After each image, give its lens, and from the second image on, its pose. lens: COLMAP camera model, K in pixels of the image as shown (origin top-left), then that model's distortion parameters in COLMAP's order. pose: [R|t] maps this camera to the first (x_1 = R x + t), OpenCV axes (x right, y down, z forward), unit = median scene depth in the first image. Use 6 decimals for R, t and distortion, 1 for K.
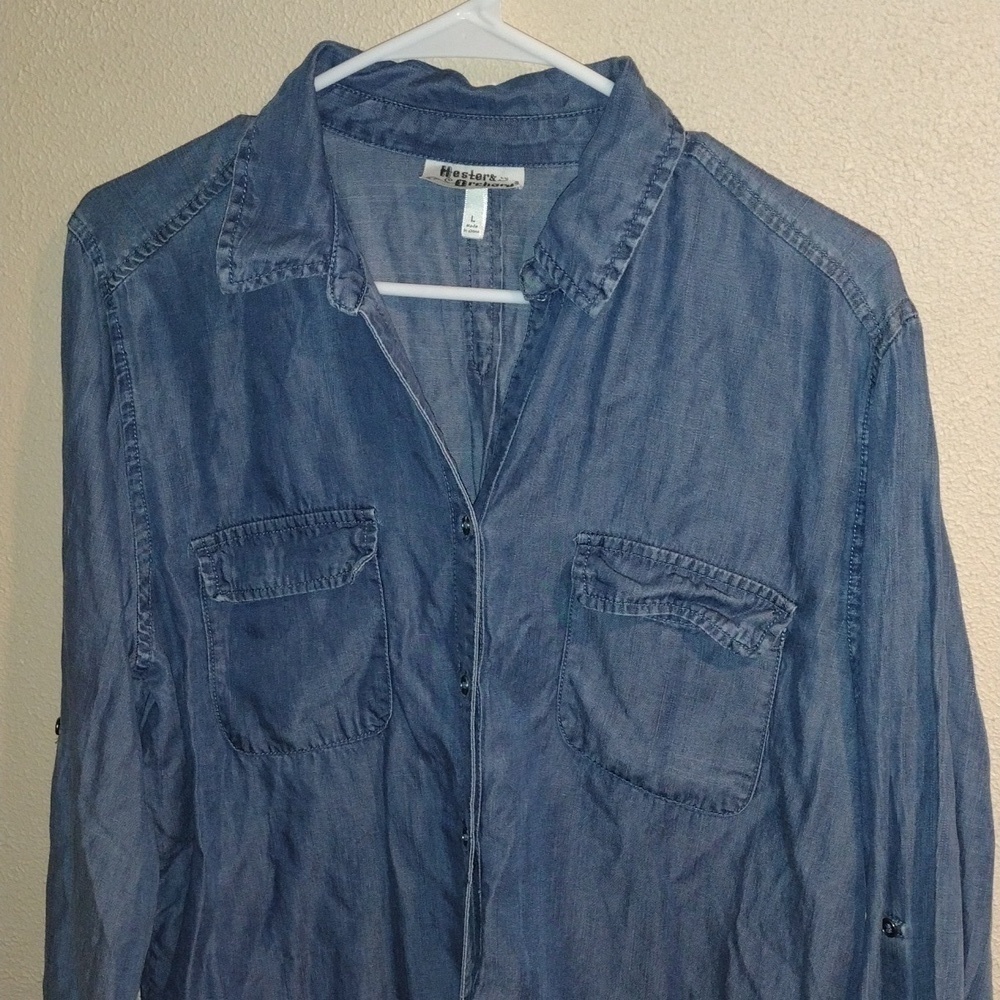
lens RADIAL K [[1559.9, 0, 500.0], [0, 1559.9, 500.0], [0, 0, 1]] dist [0.026107, -0.120856]
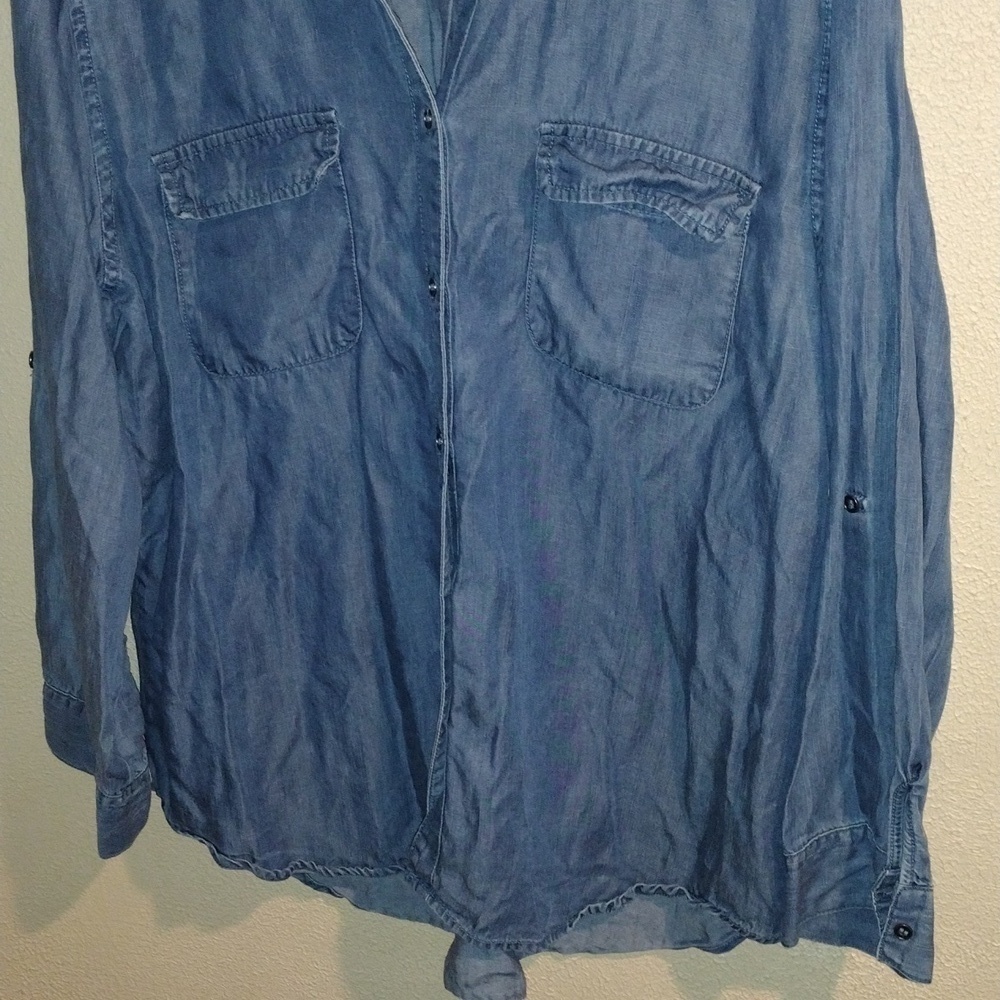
lens RADIAL K [[1559.9, 0, 500.0], [0, 1559.9, 500.0], [0, 0, 1]] dist [0.026107, -0.120856]
pose [[0.999358, -0.032932, 0.014095, 0.001884], [0.030386, 0.987713, 0.153297, 0.100760], [-0.018970, -0.152770, 0.988080, -0.016314]]
